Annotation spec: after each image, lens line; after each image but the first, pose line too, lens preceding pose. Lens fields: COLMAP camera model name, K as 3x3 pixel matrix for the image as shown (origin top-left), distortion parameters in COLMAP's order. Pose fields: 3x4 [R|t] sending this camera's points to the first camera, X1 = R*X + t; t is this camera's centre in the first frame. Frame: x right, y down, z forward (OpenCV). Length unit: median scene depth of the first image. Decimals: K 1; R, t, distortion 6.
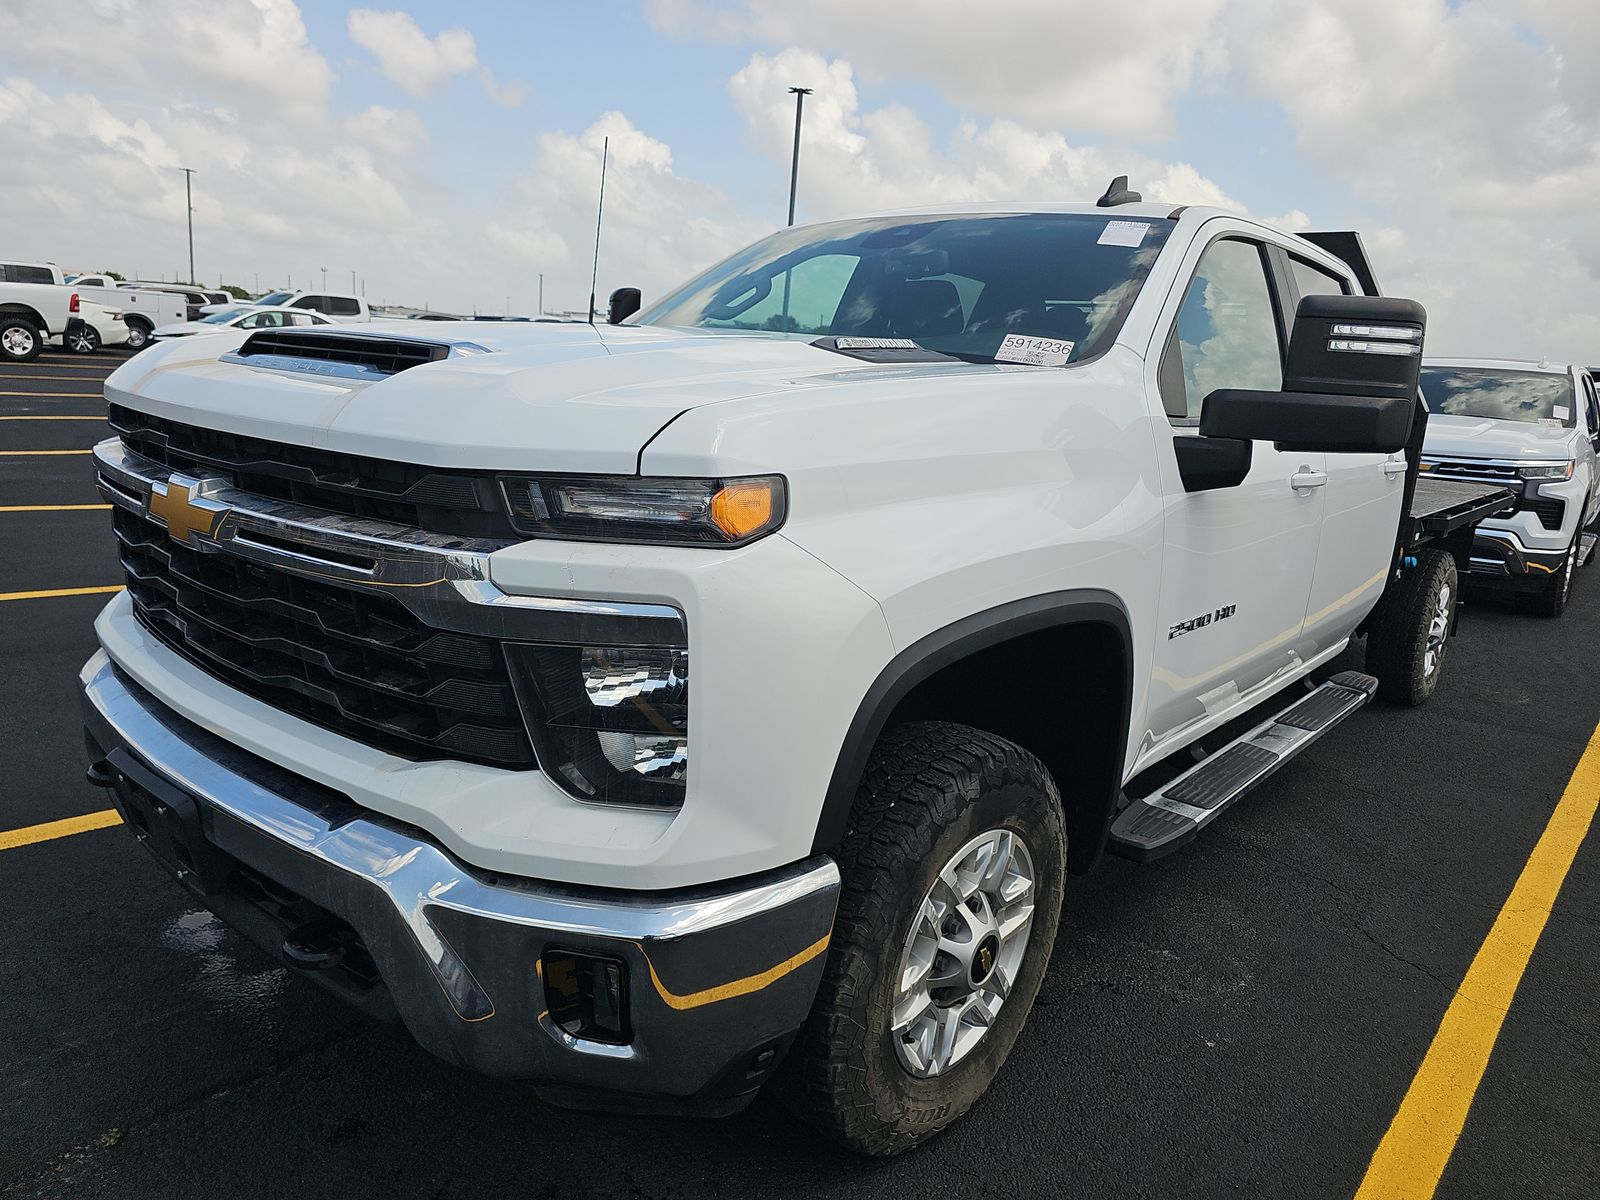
lens RADIAL K [[1153.0, 0, 810.1], [0, 1153.0, 590.2], [0, 0, 1]] dist [0.019922, -0.002535]
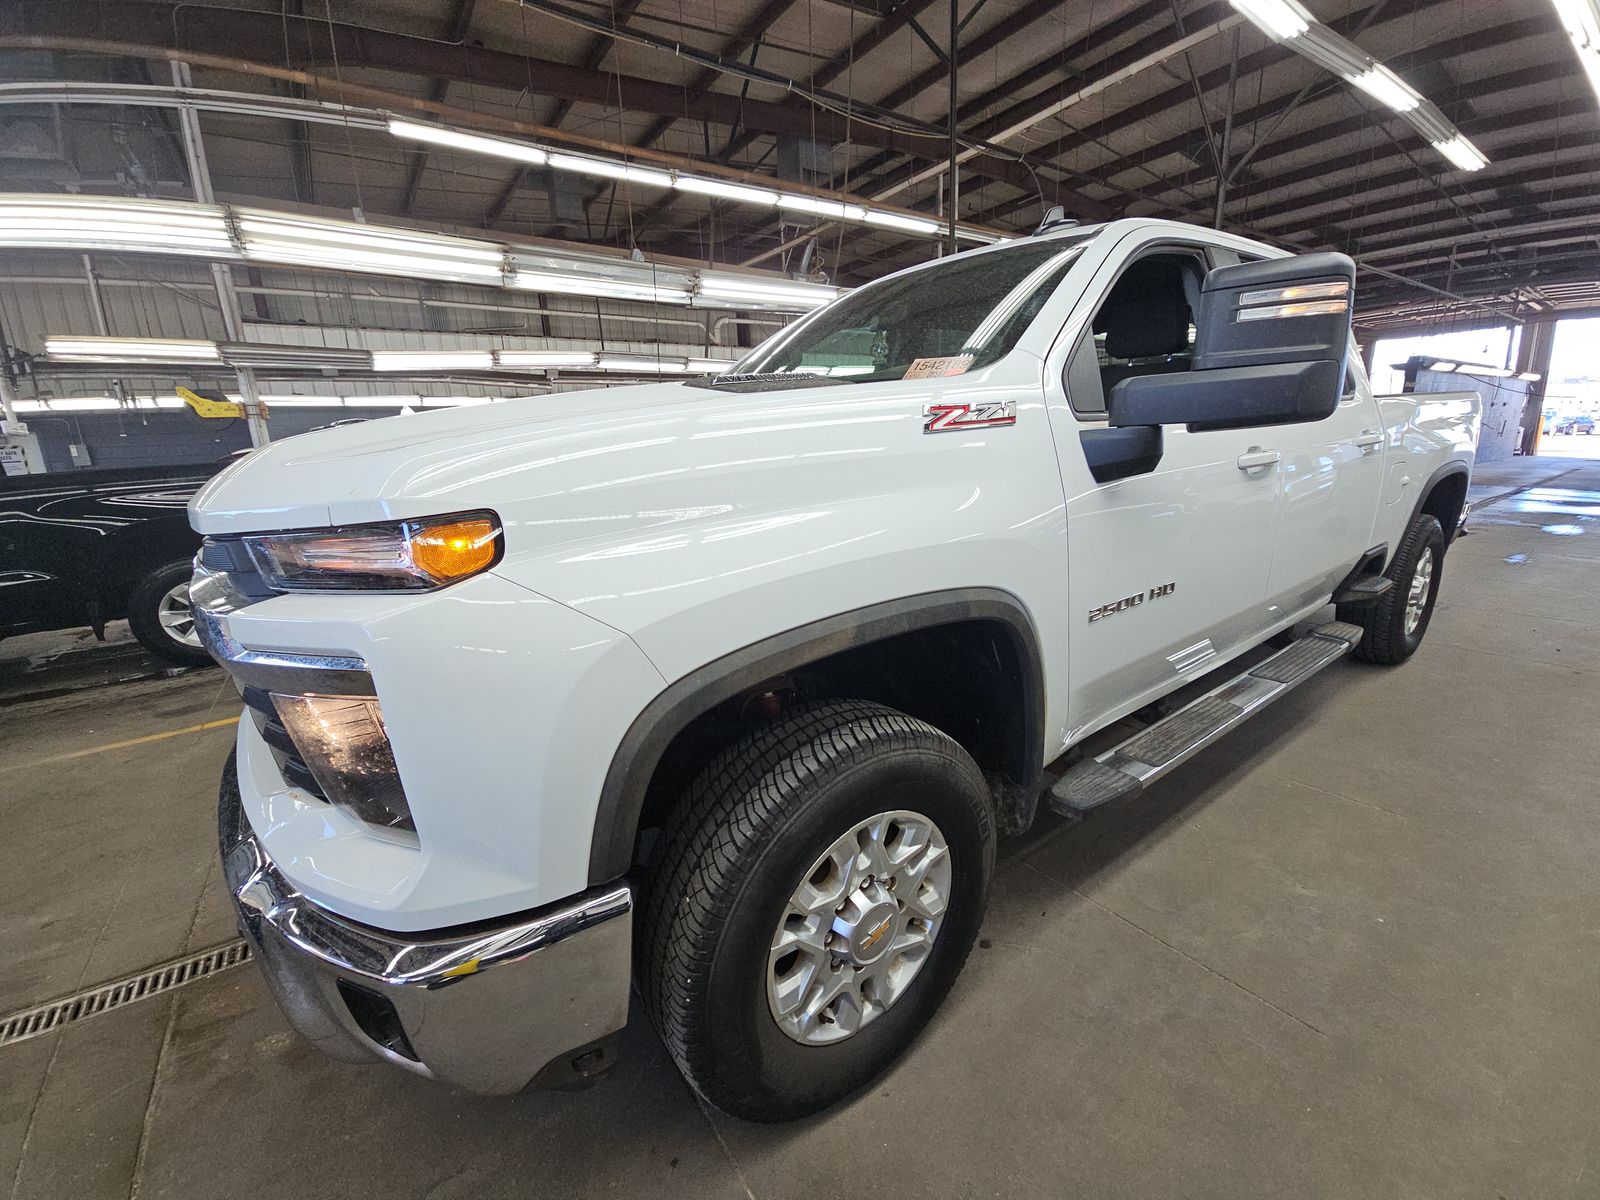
lens RADIAL K [[668.0, 0, 811.8], [0, 668.0, 588.2], [0, 0, 1]] dist [0.011610, 0.000291]
pose [[0.961575, -0.049602, -0.270026, 0.299403], [0.058982, 0.997901, 0.026729, -0.026537], [0.268134, -0.041628, 0.962482, 0.436528]]
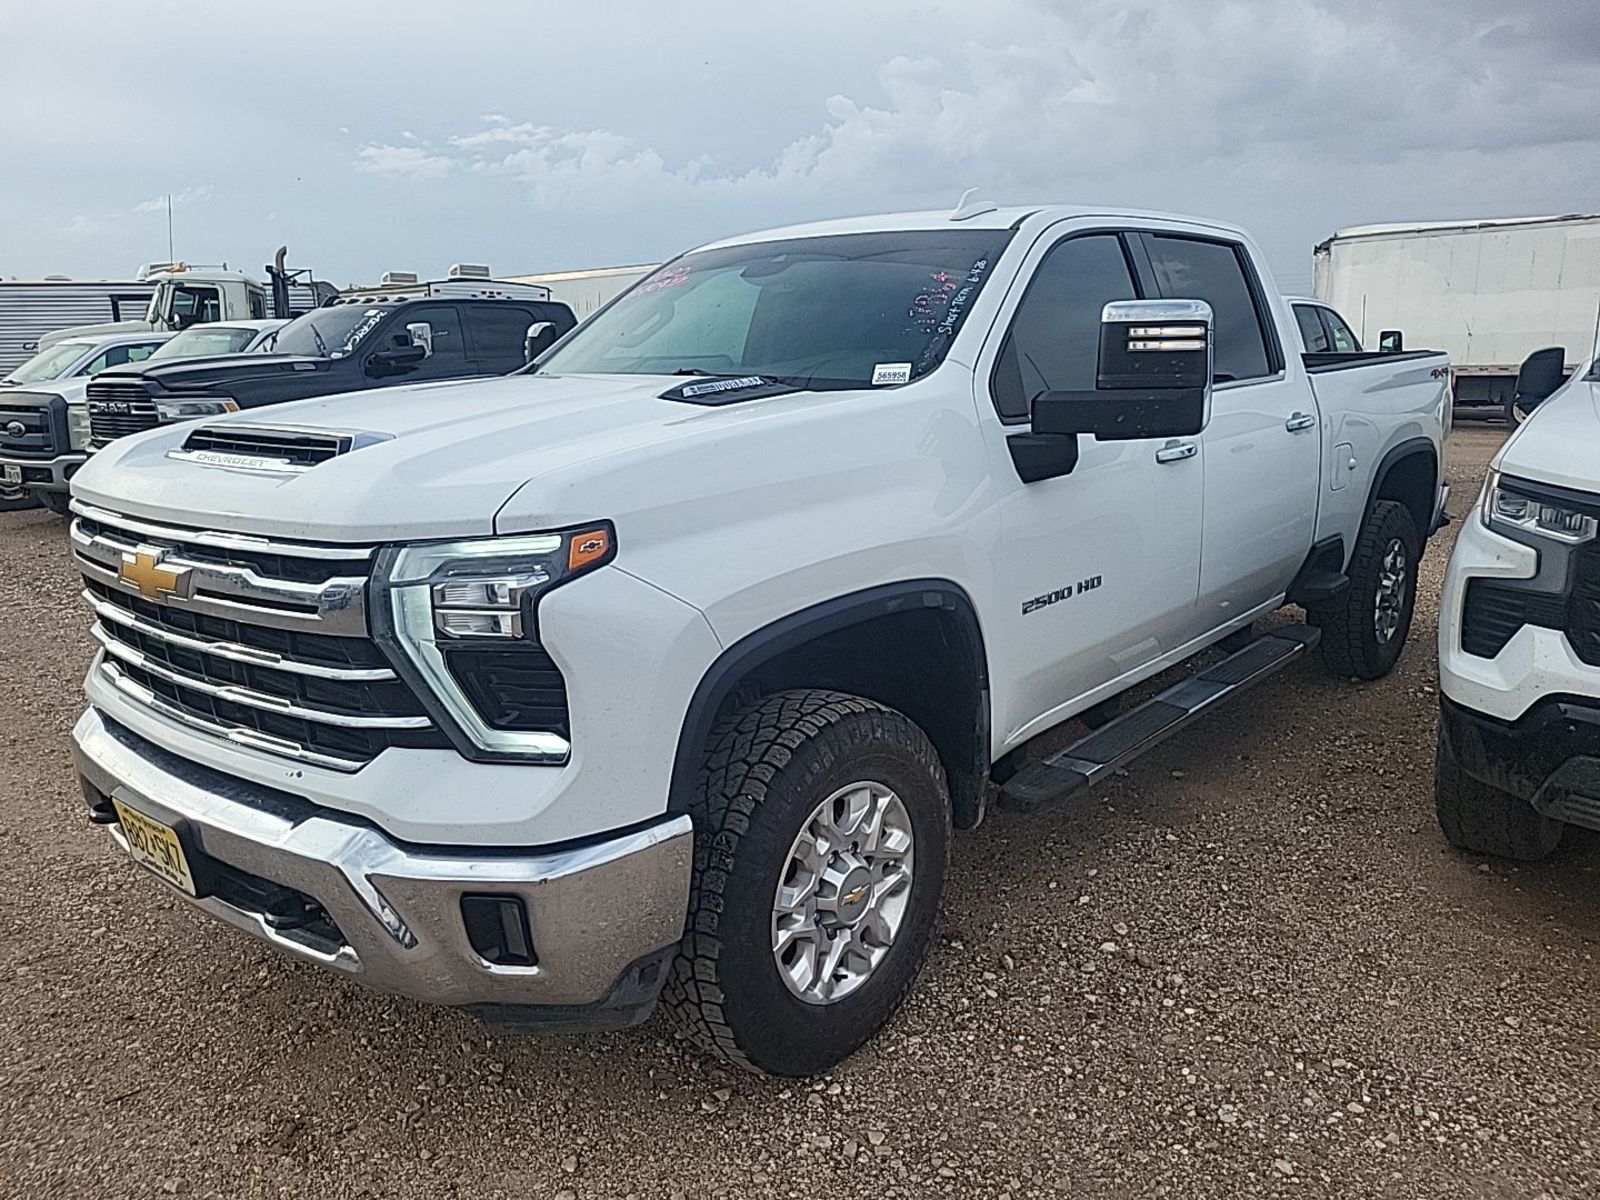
lens RADIAL K [[1388.8, 0, 856.6], [0, 1388.8, 595.1], [0, 0, 1]] dist [0.033758, 0.002615]
pose [[0.995974, -0.088527, -0.014125, 0.217377], [0.088696, 0.995989, 0.011819, -0.008426], [0.013022, -0.013024, 0.999830, -0.461642]]
